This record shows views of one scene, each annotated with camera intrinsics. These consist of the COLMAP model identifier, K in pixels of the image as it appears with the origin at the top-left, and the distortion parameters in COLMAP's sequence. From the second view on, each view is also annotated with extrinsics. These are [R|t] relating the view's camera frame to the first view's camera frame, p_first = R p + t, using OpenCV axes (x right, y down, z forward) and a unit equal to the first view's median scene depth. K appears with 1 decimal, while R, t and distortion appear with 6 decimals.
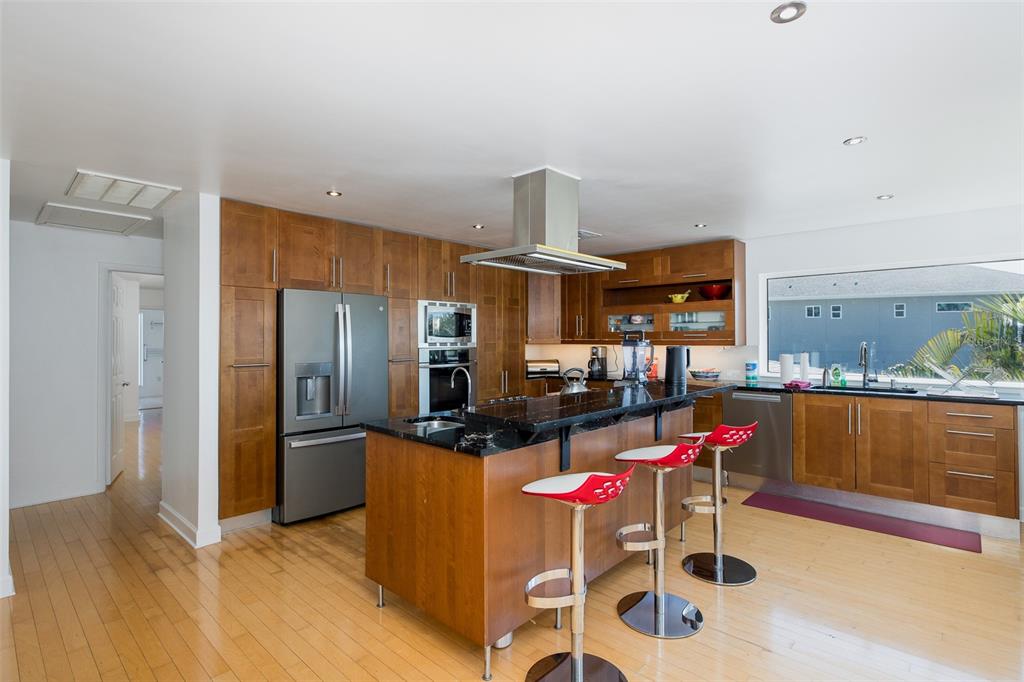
lens RADIAL K [[515.1, 0, 512.0], [0, 515.1, 341.0], [0, 0, 1]] dist [-0.004312, -0.000795]
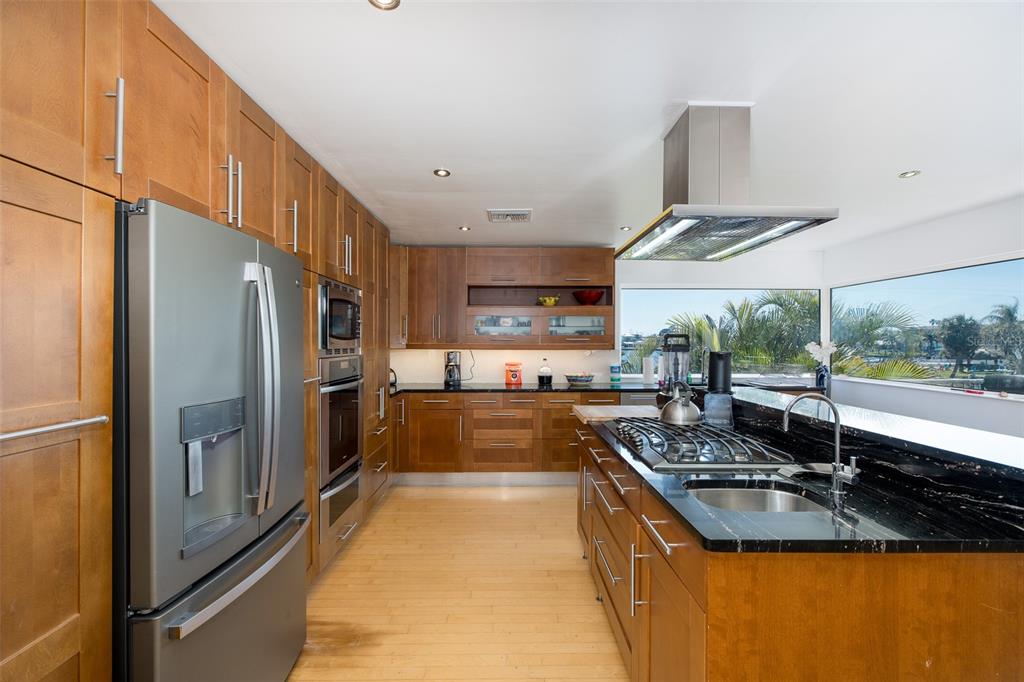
lens RADIAL K [[468.9, 0, 512.0], [0, 468.9, 341.0], [0, 0, 1]] dist [-0.002395, -0.000553]
pose [[0.715661, 0.006297, 0.698420, -0.360975], [-0.002143, 0.999974, -0.006821, -0.001883], [-0.698445, 0.003385, 0.715656, 0.437781]]
